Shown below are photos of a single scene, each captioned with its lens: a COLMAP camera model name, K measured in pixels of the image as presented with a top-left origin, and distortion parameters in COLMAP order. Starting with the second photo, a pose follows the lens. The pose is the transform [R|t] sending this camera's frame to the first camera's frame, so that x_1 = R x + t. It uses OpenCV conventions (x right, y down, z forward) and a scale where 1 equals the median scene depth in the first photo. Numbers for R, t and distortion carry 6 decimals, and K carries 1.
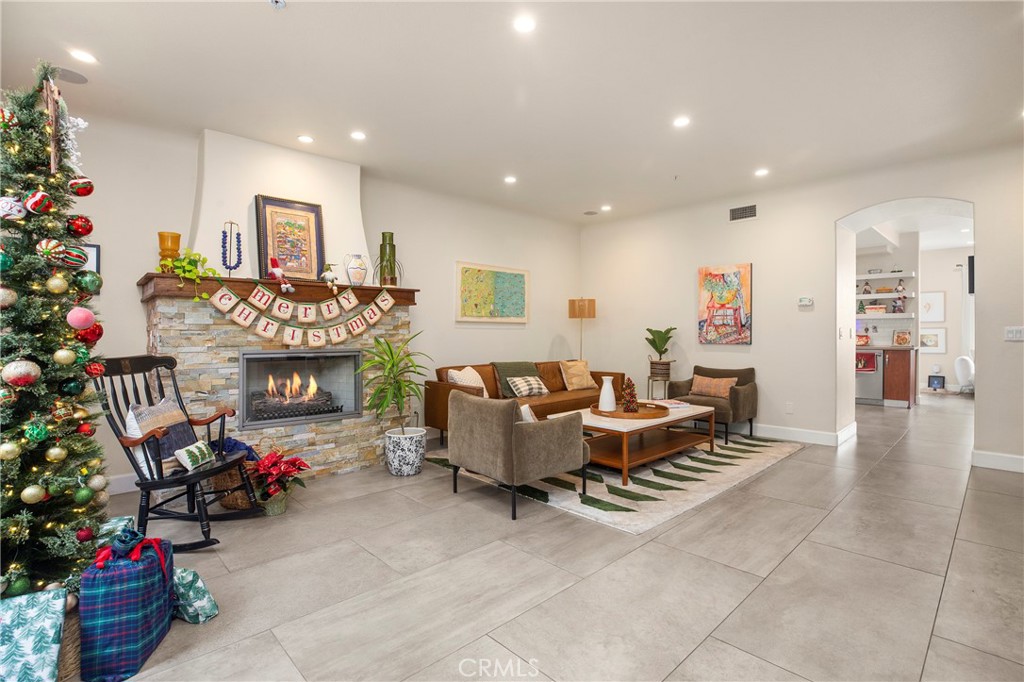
lens RADIAL K [[491.0, 0, 516.4], [0, 491.0, 339.0], [0, 0, 1]] dist [-0.019429, 0.000535]
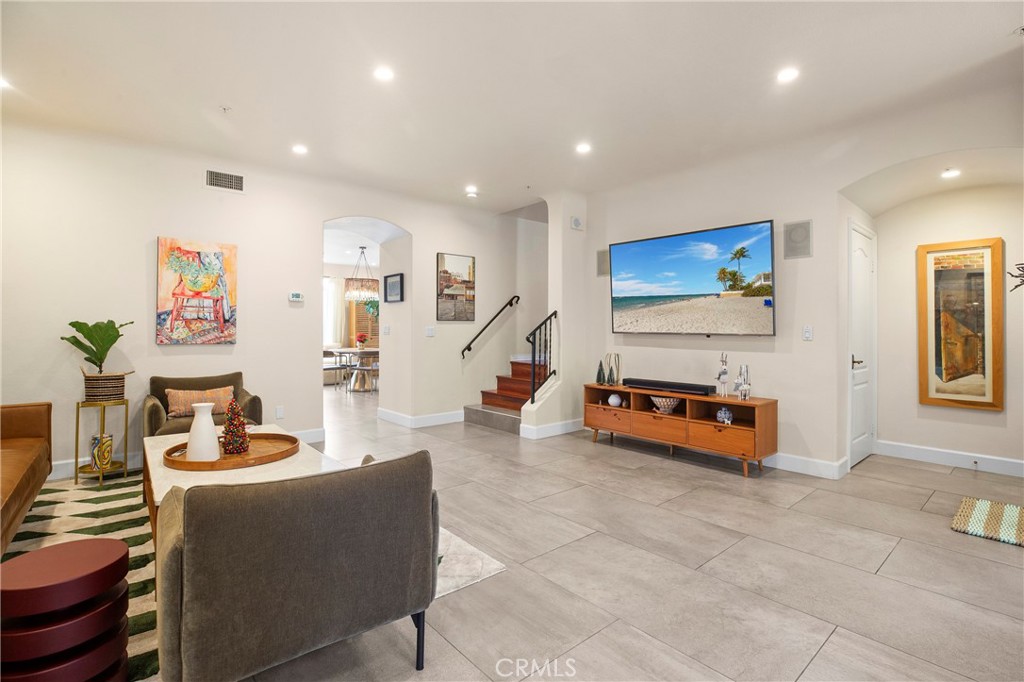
lens RADIAL K [[491.0, 0, 508.4], [0, 491.0, 322.1], [0, 0, 1]] dist [-0.019429, 0.000535]
pose [[0.033589, 0.021774, 0.999199, -0.320461], [0.007585, 0.999728, -0.022040, -0.004178], [-0.999407, 0.008319, 0.033414, 0.510536]]
